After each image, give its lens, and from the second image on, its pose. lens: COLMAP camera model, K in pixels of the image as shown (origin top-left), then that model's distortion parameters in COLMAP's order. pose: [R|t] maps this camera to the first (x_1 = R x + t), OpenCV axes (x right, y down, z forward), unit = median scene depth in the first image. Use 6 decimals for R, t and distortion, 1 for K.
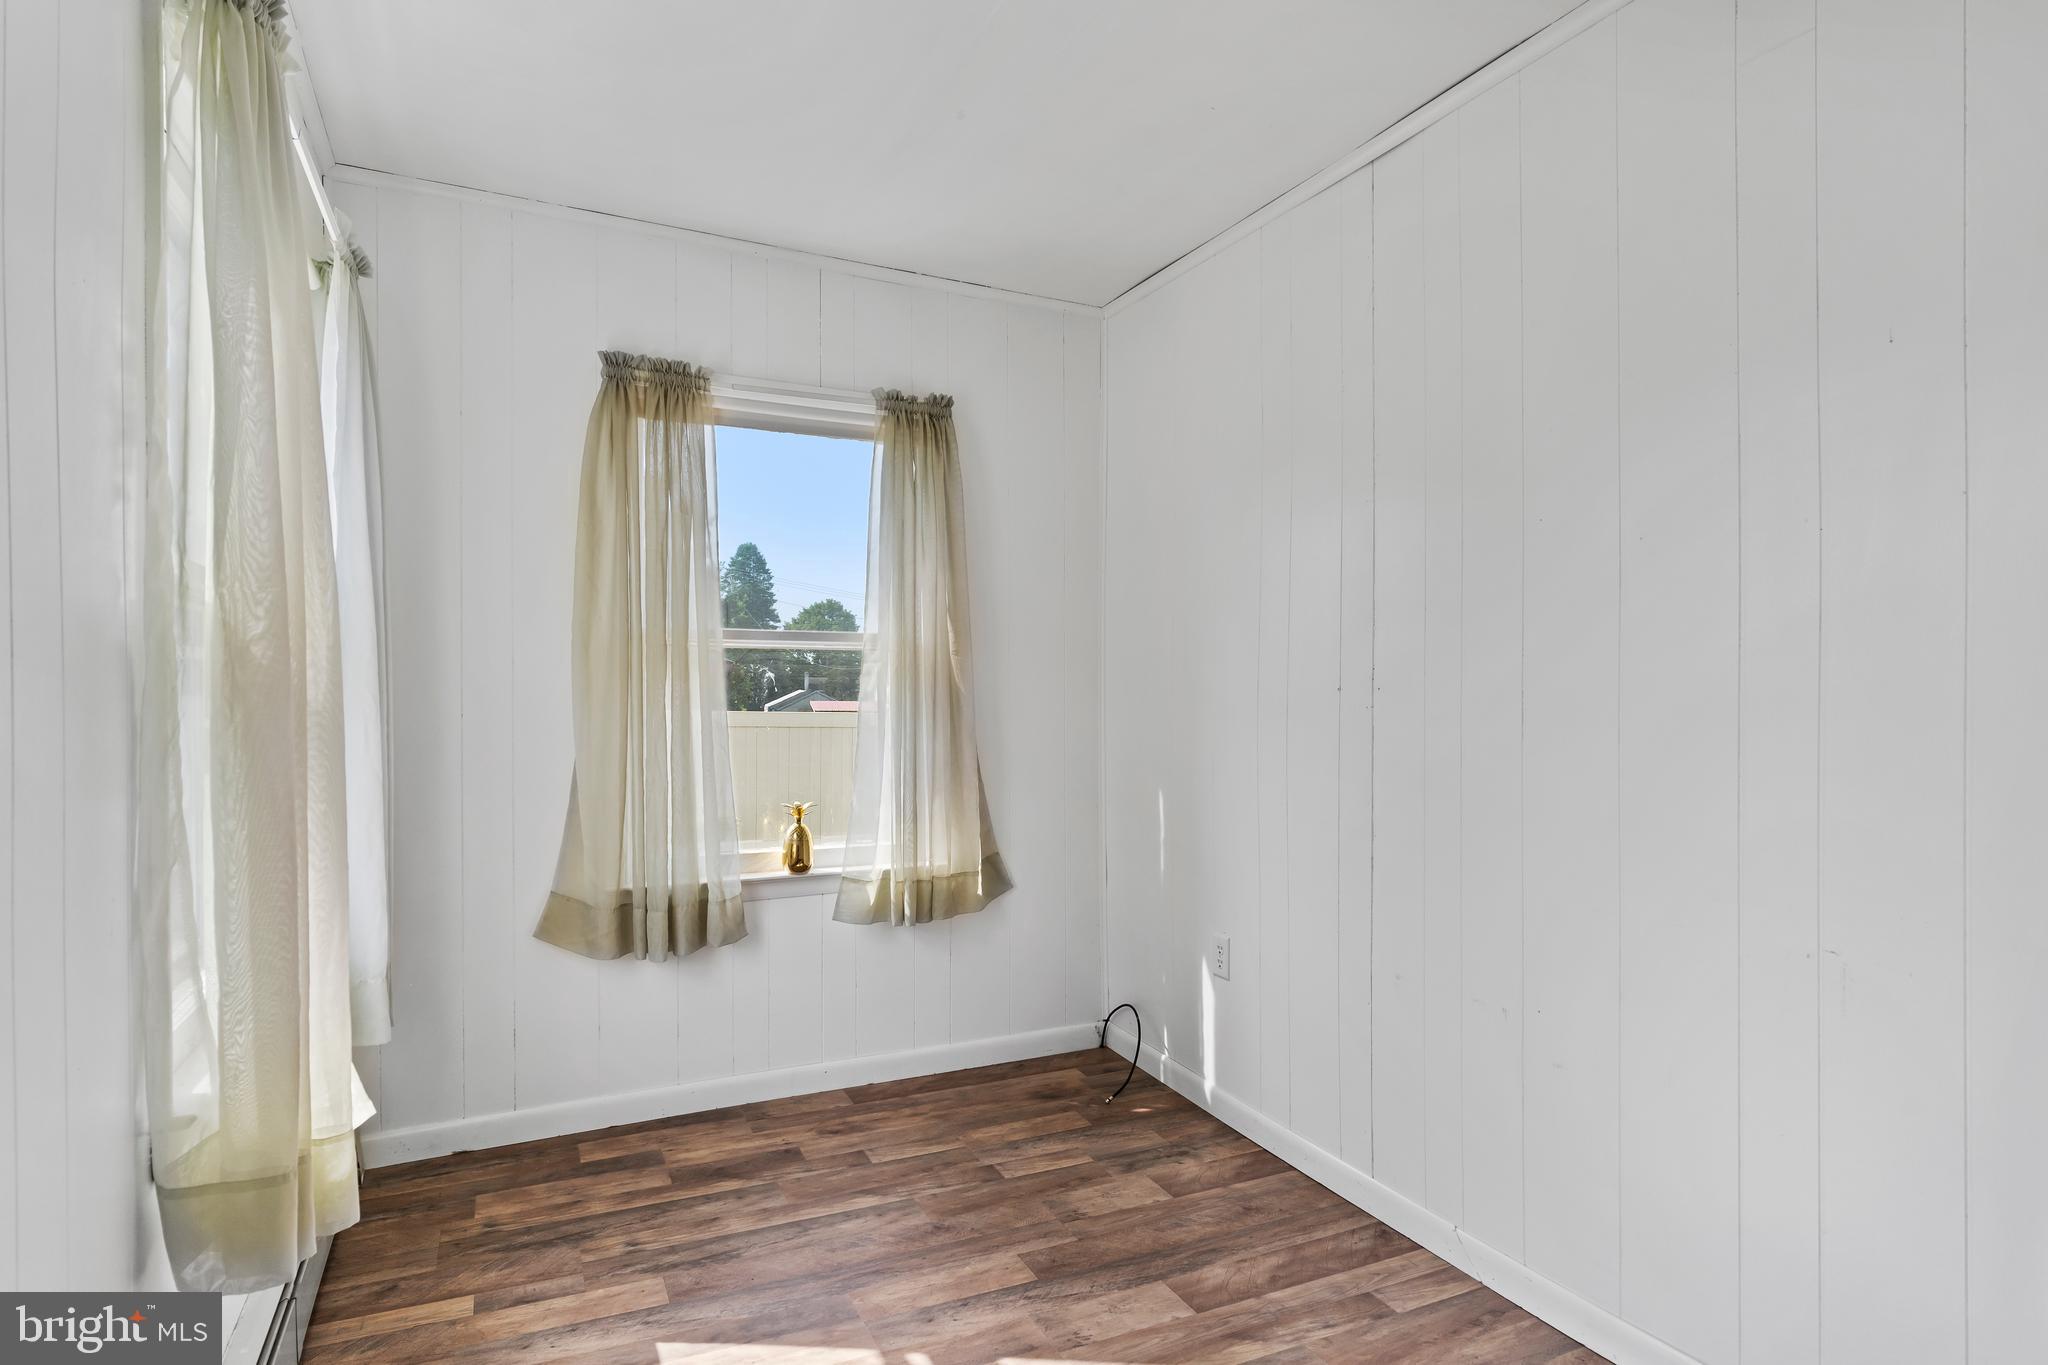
lens RADIAL K [[1052.9, 0, 1036.8], [0, 1052.9, 702.7], [0, 0, 1]] dist [-0.003983, 0.001576]
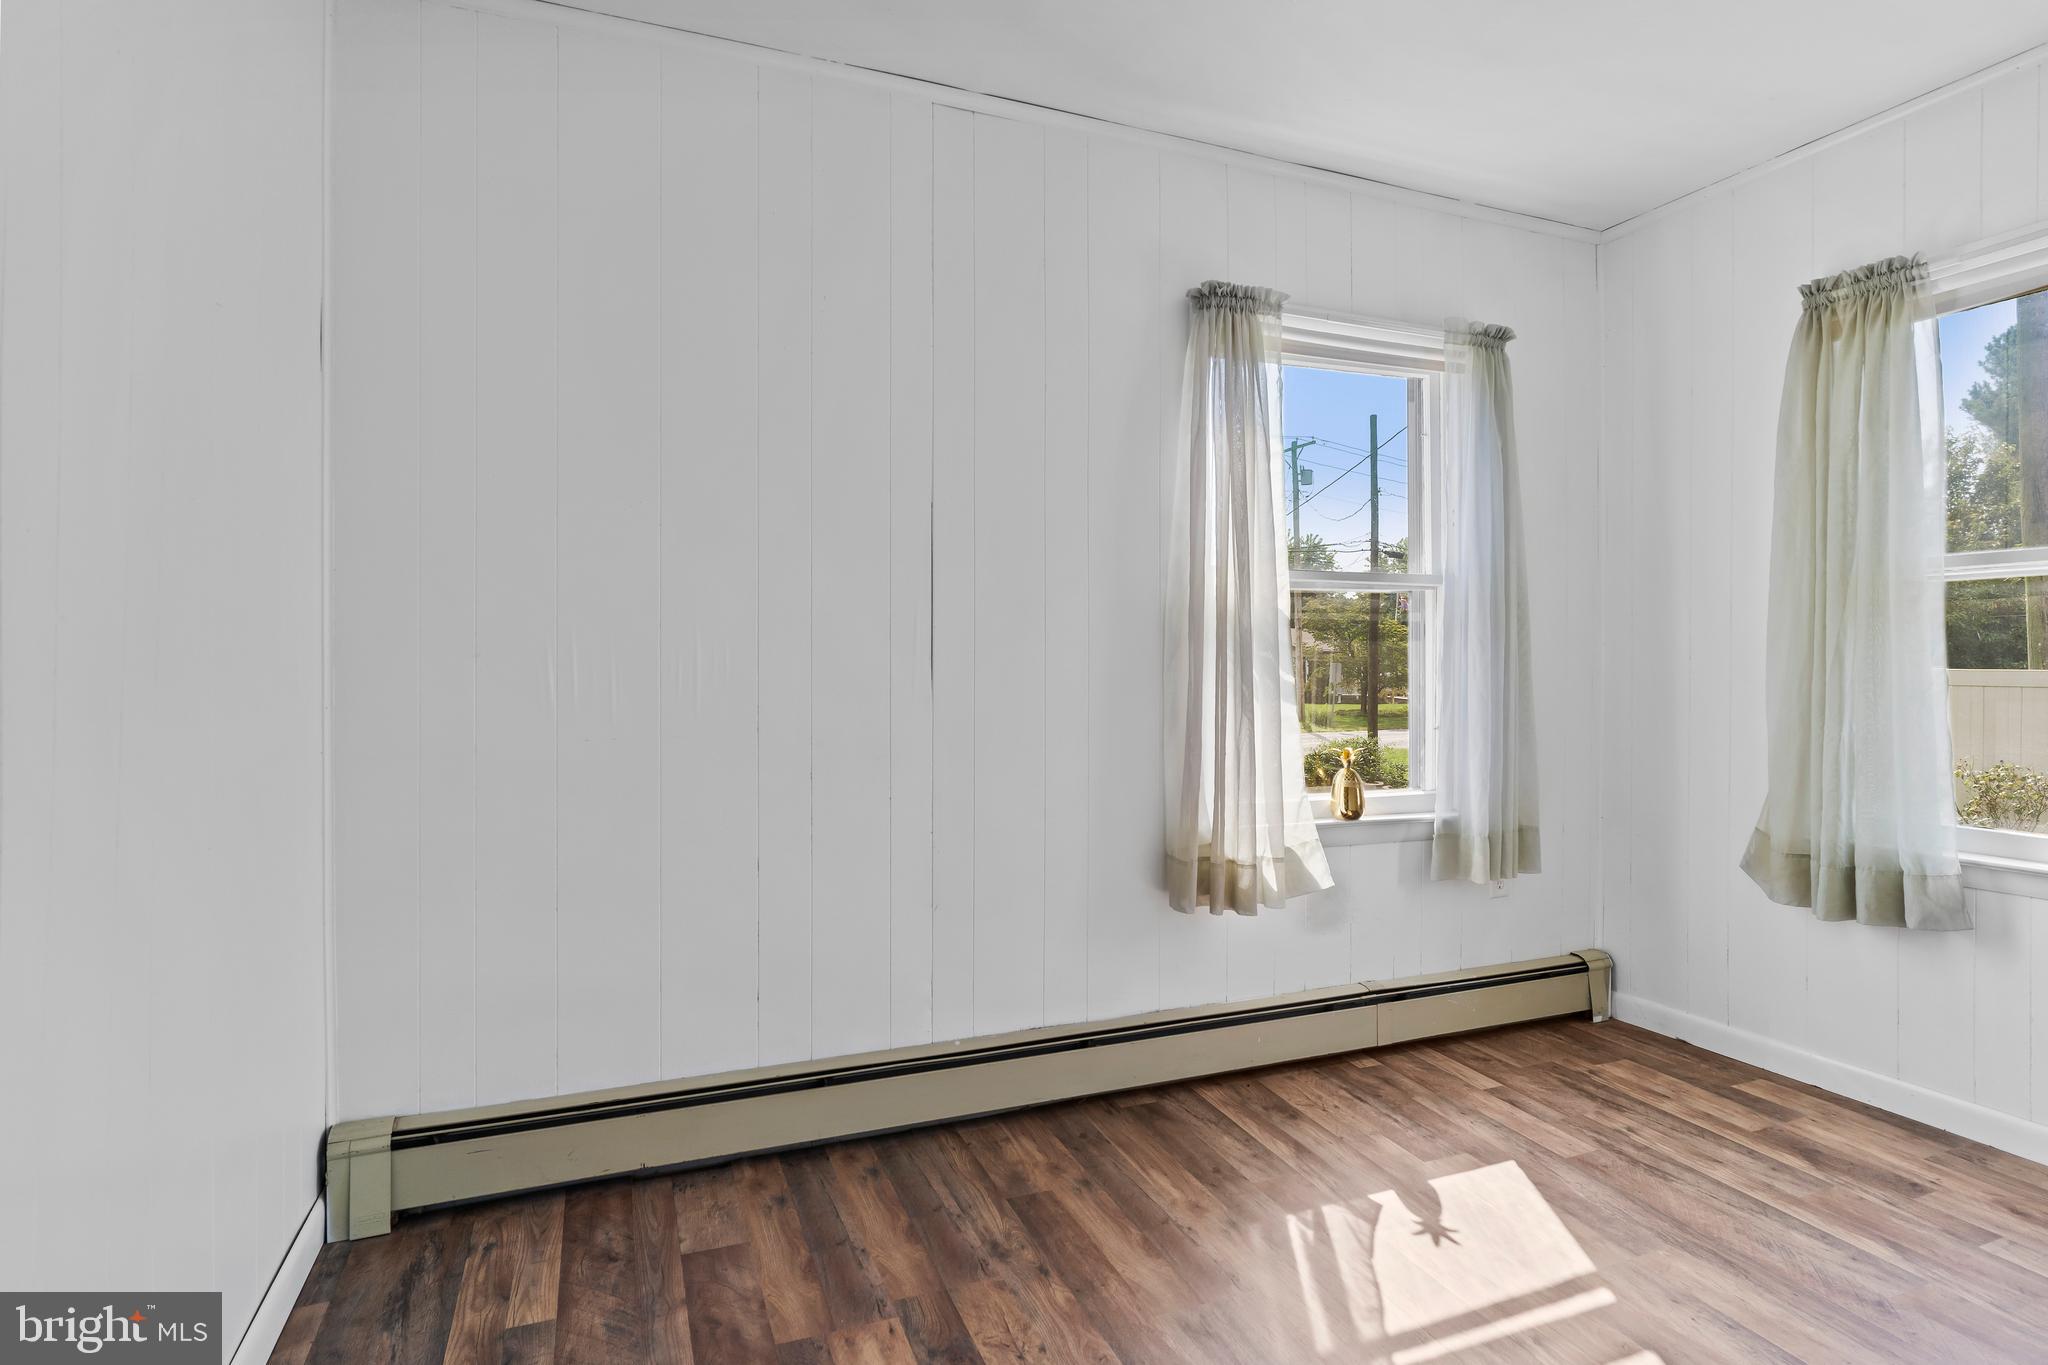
lens RADIAL K [[1052.9, 0, 1038.0], [0, 1052.9, 670.6], [0, 0, 1]] dist [-0.003983, 0.001576]
pose [[-0.049560, 0.008734, -0.998733, 0.692226], [-0.007702, 0.999929, 0.009127, 0.023247], [0.998741, 0.008144, -0.049489, 0.393504]]
